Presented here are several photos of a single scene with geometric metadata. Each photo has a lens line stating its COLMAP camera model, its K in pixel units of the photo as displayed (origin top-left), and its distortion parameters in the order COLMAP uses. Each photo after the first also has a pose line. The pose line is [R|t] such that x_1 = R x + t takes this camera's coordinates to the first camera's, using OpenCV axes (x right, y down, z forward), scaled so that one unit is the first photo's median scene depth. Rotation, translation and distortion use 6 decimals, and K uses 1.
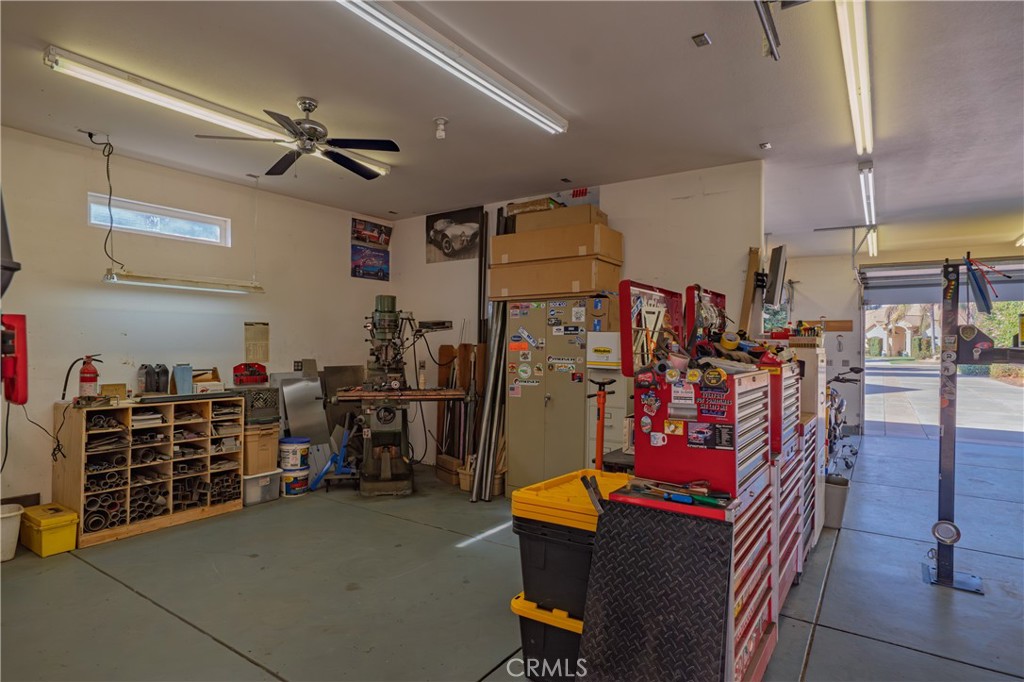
lens RADIAL K [[548.8, 0, 515.9], [0, 548.8, 343.9], [0, 0, 1]] dist [-0.060397, 0.051163]
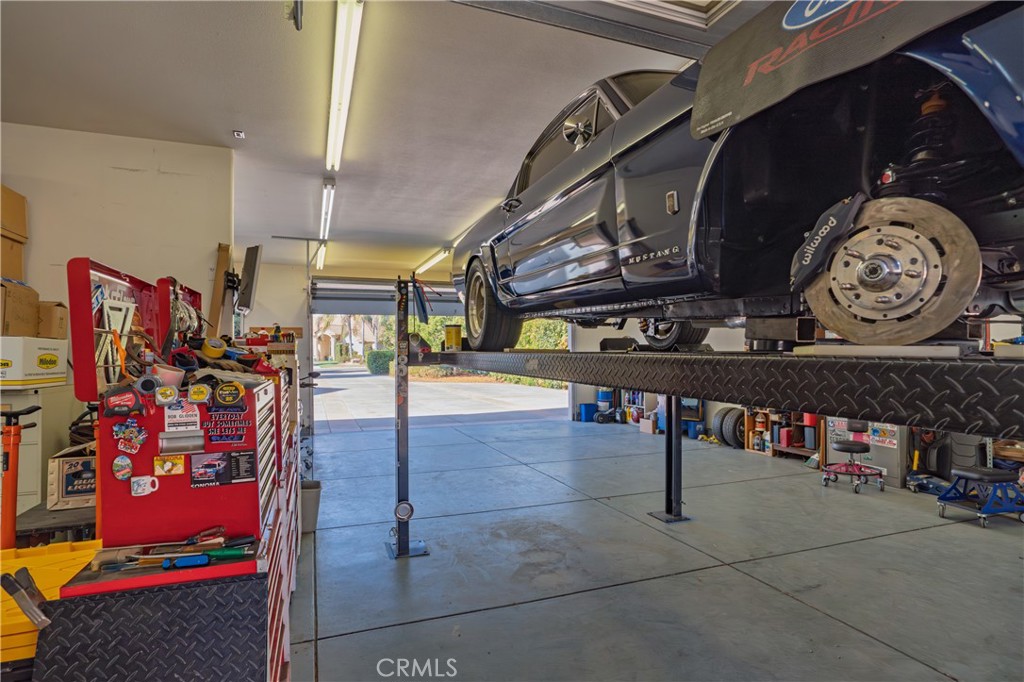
lens RADIAL K [[548.5, 0, 514.5], [0, 548.5, 346.9], [0, 0, 1]] dist [-0.032406, 0.028701]
pose [[0.580333, -0.005602, 0.814360, -0.025140], [0.011541, 0.999932, -0.001345, -0.000354], [-0.814298, 0.010179, 0.580358, 0.129741]]
